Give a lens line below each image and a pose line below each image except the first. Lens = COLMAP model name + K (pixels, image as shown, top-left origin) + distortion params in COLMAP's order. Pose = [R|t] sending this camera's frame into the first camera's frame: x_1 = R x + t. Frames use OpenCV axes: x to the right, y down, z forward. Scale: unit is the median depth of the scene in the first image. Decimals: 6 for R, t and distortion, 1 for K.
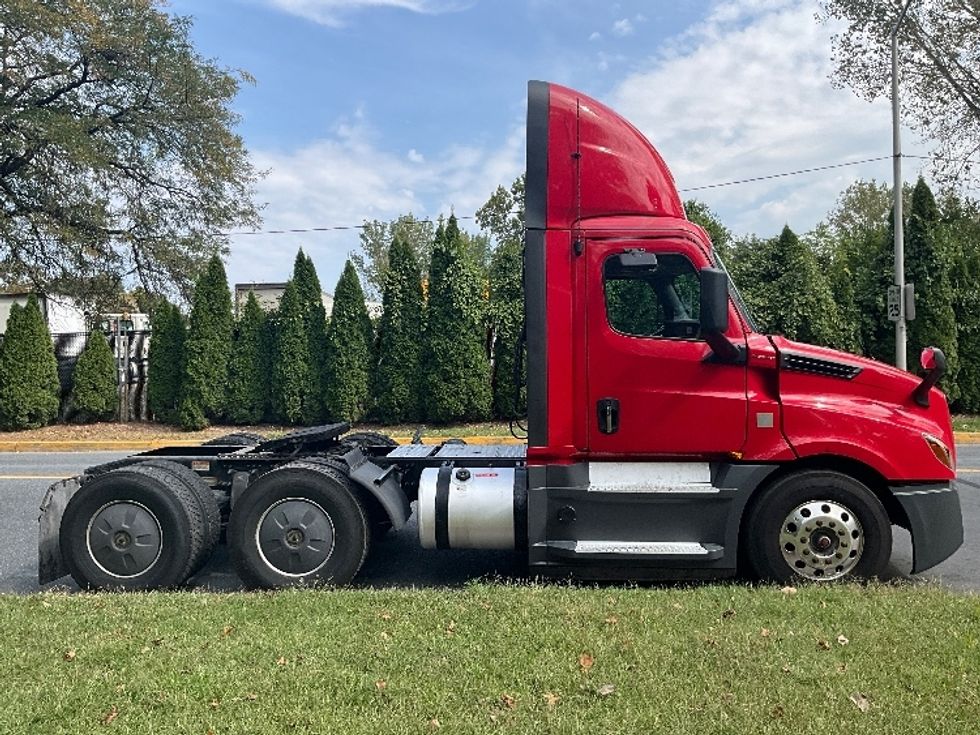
lens RADIAL K [[813.7, 0, 508.7], [0, 813.7, 364.4], [0, 0, 1]] dist [0.057049, -0.107143]
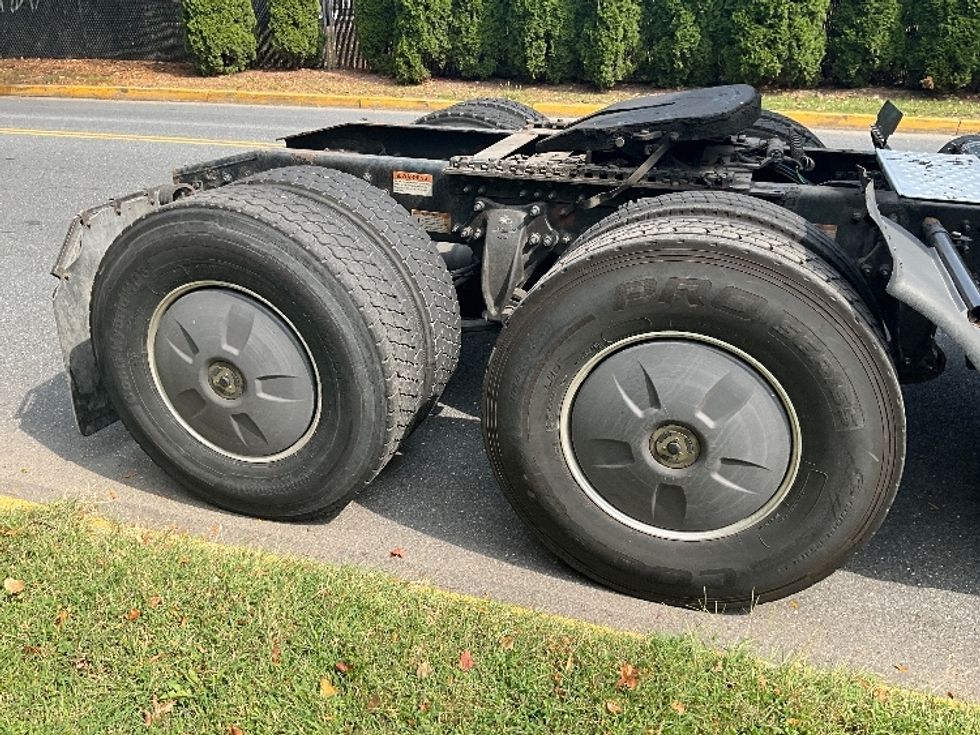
lens RADIAL K [[813.7, 0, 508.7], [0, 813.7, 364.4], [0, 0, 1]] dist [0.057049, -0.107143]
pose [[0.965702, 0.119382, -0.230583, -0.166766], [-0.019483, 0.918849, 0.394127, 0.033091], [0.258923, -0.376117, 0.889660, 0.457242]]
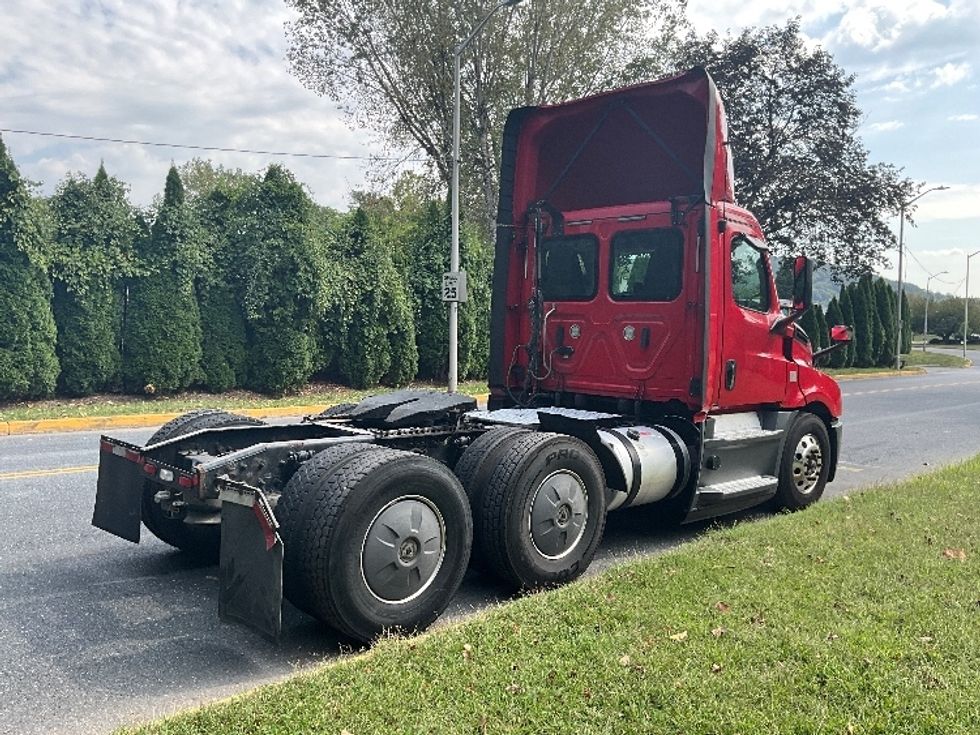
lens RADIAL K [[813.7, 0, 508.7], [0, 813.7, 364.4], [0, 0, 1]] dist [0.057049, -0.107143]
pose [[0.660632, -0.000056, 0.750710, -0.641013], [-0.023982, 0.999488, 0.021179, 0.018831], [-0.750327, -0.031995, 0.660292, 0.299726]]
